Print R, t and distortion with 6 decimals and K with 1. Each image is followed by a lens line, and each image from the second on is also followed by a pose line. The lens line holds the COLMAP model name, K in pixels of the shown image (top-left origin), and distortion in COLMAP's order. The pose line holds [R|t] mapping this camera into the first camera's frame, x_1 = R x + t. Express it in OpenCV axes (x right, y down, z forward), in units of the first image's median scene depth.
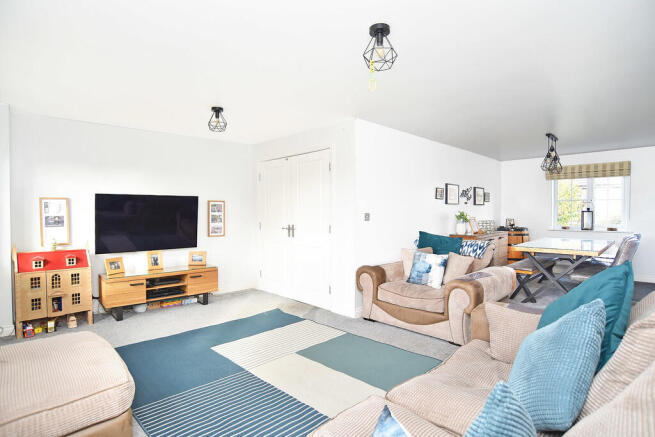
lens RADIAL K [[345.7, 0, 325.3], [0, 345.7, 217.9], [0, 0, 1]] dist [-0.019015, -0.000443]
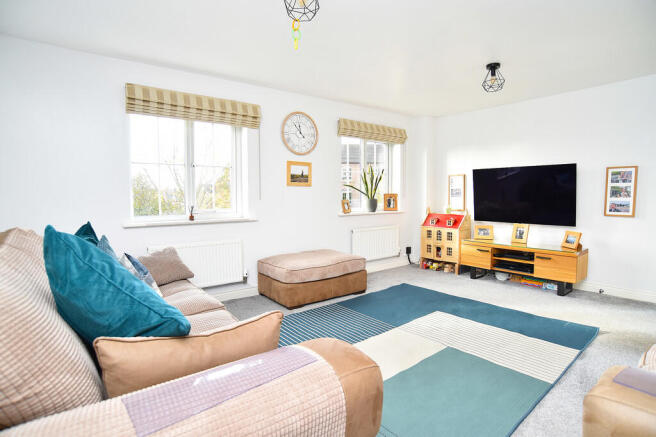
lens RADIAL K [[346.2, 0, 326.2], [0, 346.2, 218.3], [0, 0, 1]] dist [-0.019015, -0.000443]
pose [[-0.063497, 0.075418, -0.995128, 0.563144], [-0.011665, 0.997016, 0.076305, 0.013317], [0.997914, 0.016453, -0.062428, 0.564550]]
